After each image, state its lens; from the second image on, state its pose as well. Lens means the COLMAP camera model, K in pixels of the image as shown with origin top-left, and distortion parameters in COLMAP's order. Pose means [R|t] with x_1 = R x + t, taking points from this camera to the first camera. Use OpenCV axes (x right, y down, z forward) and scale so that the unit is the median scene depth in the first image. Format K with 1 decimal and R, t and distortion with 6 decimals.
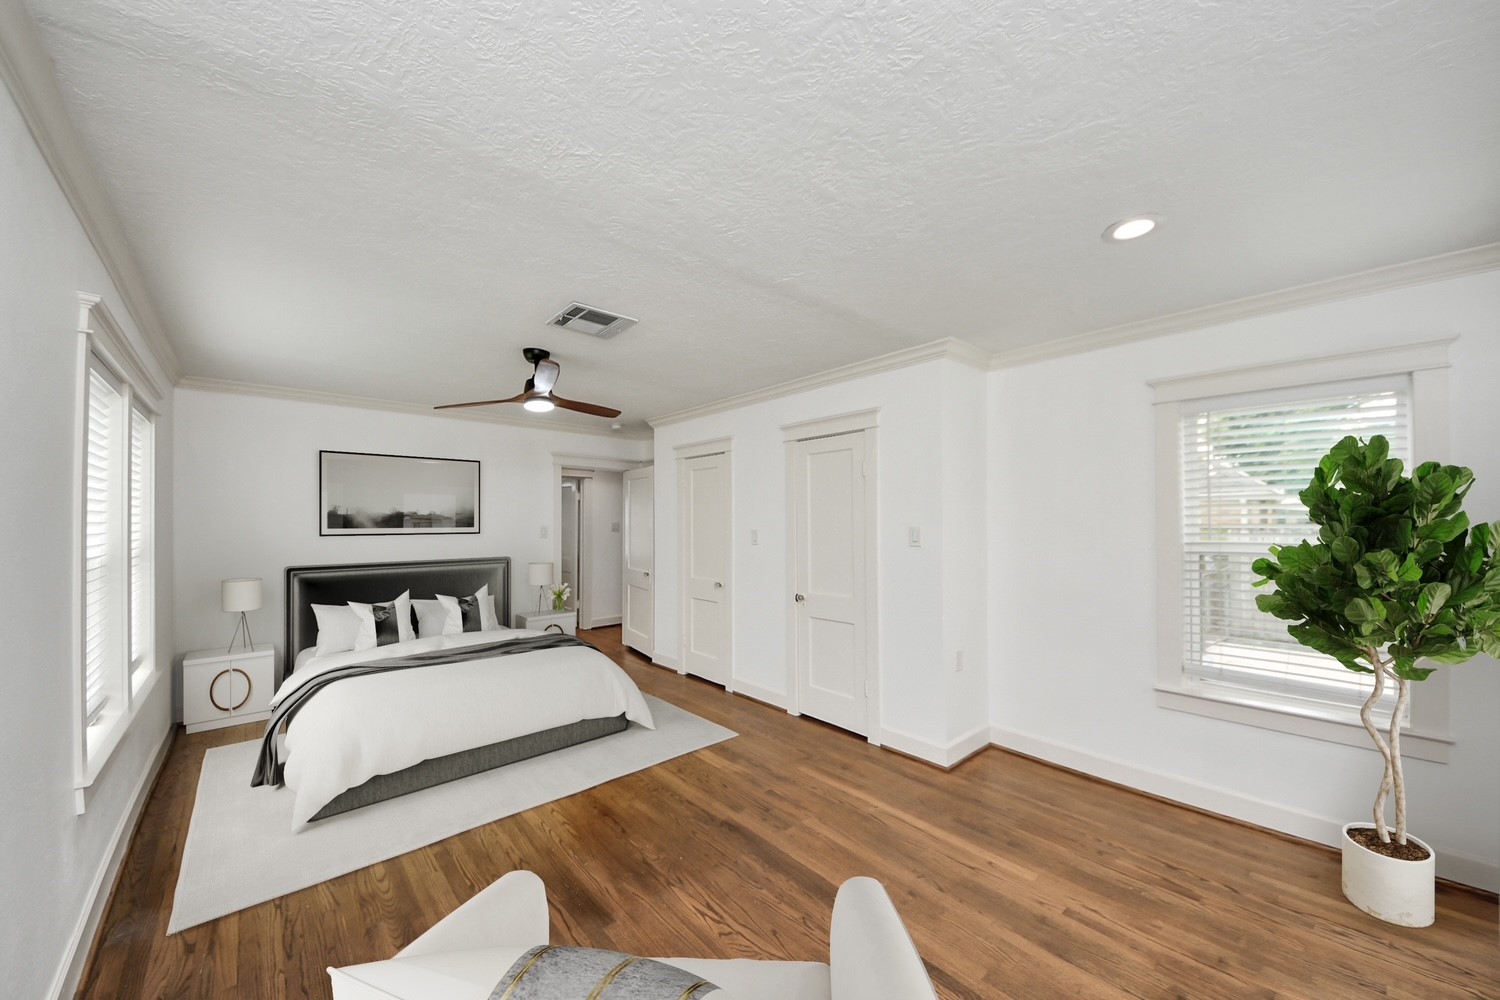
lens RADIAL K [[538.8, 0, 752.6], [0, 538.8, 513.0], [0, 0, 1]] dist [0.018324, -0.000111]
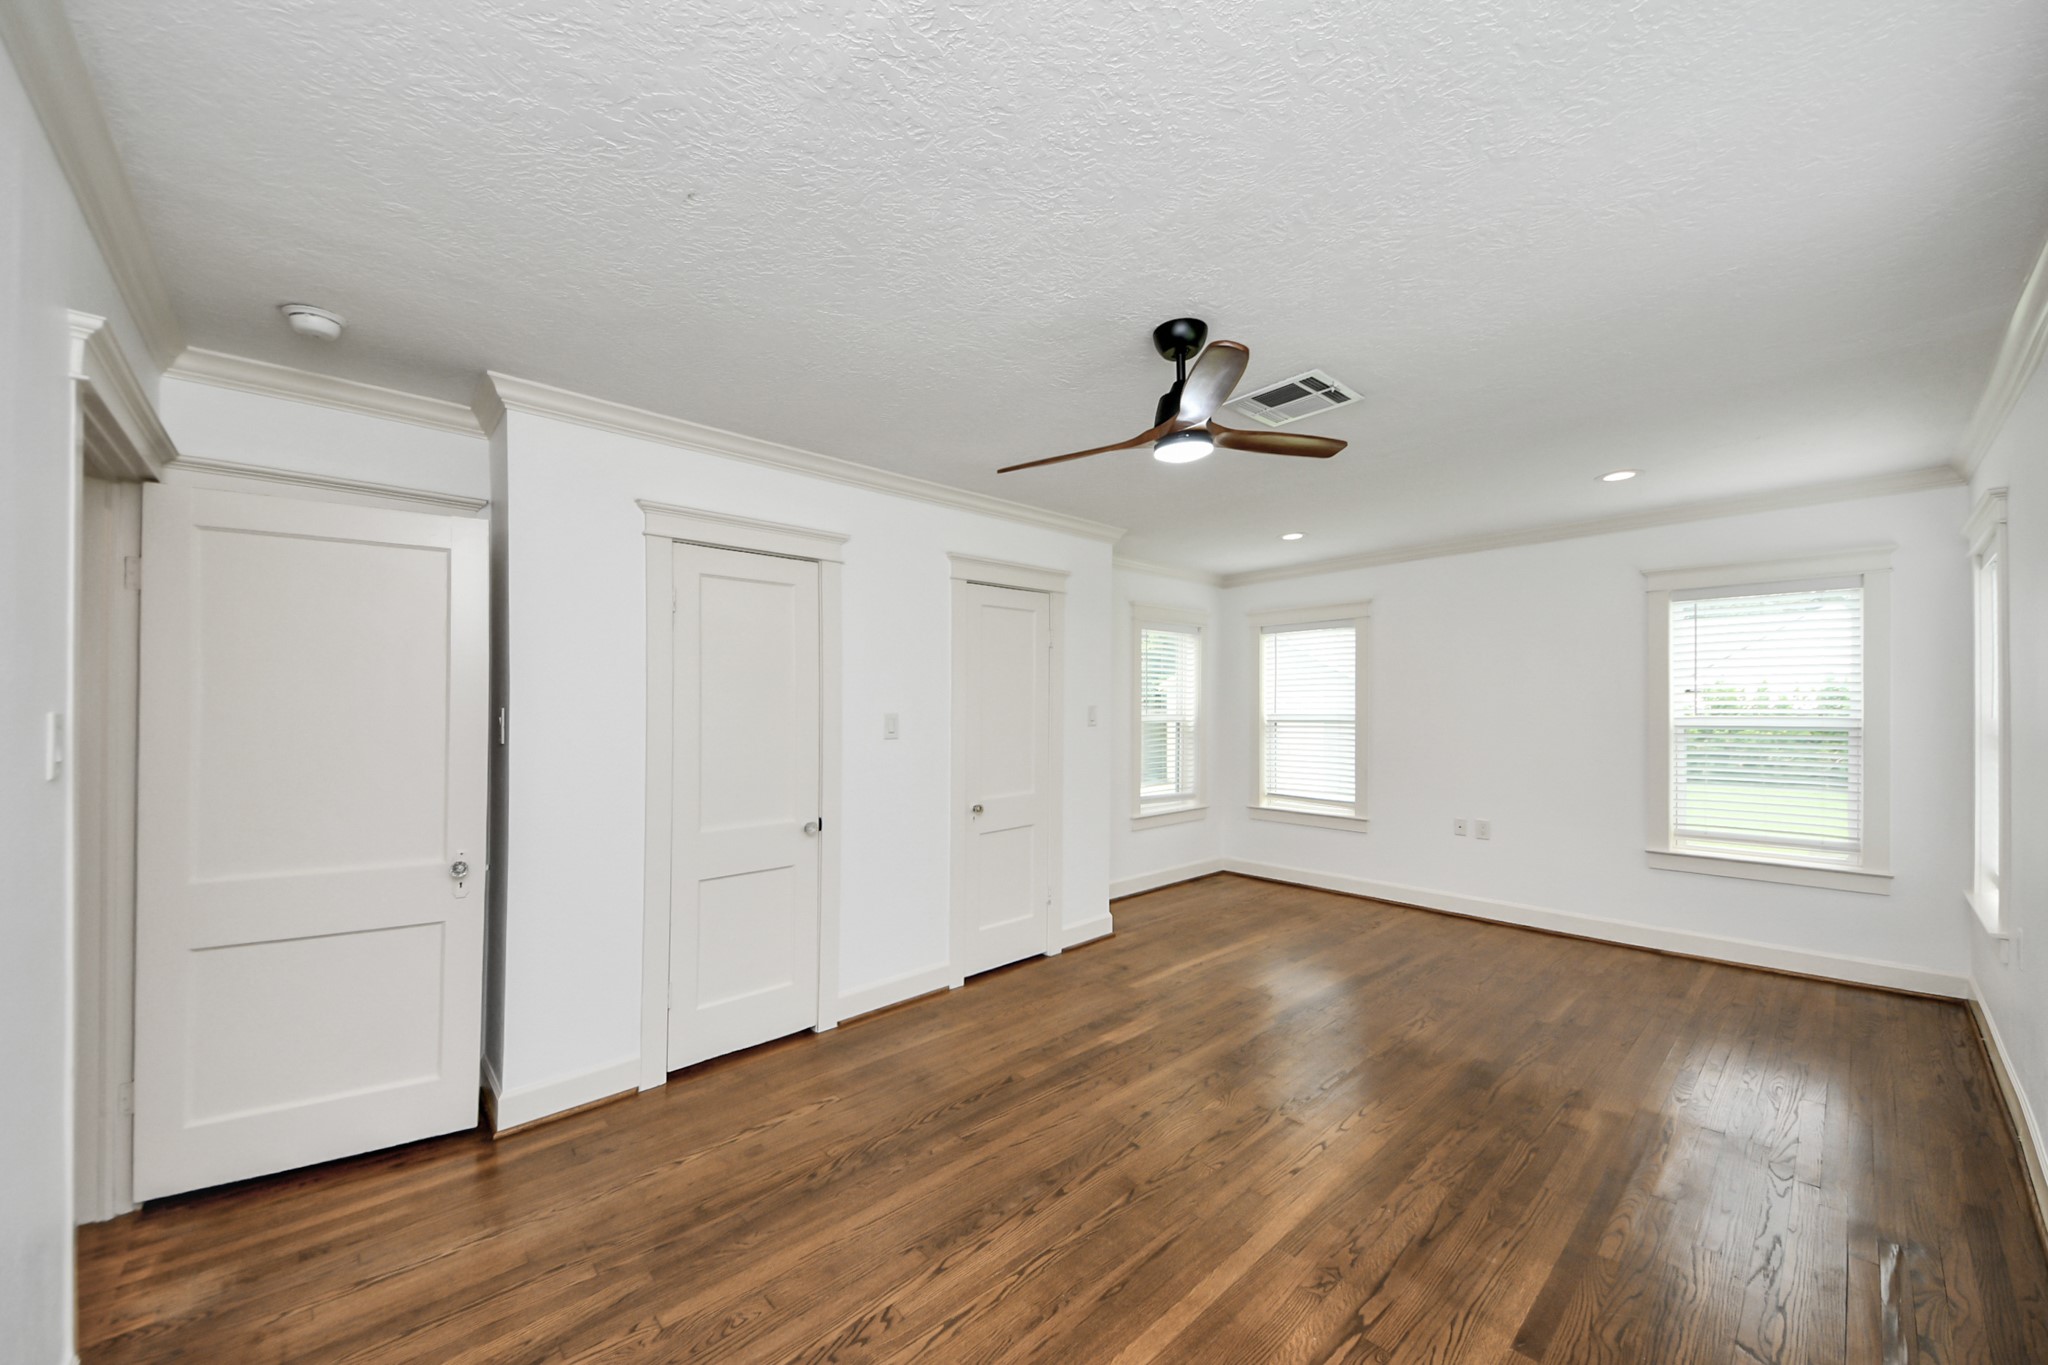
lens RADIAL K [[735.7, 0, 1027.5], [0, 735.7, 700.2], [0, 0, 1]] dist [0.018324, -0.000111]
pose [[0.014442, -0.000099, 0.999896, -1.047565], [-0.006447, 0.999979, 0.000192, 0.020034], [-0.999875, -0.006449, 0.014441, 1.121164]]
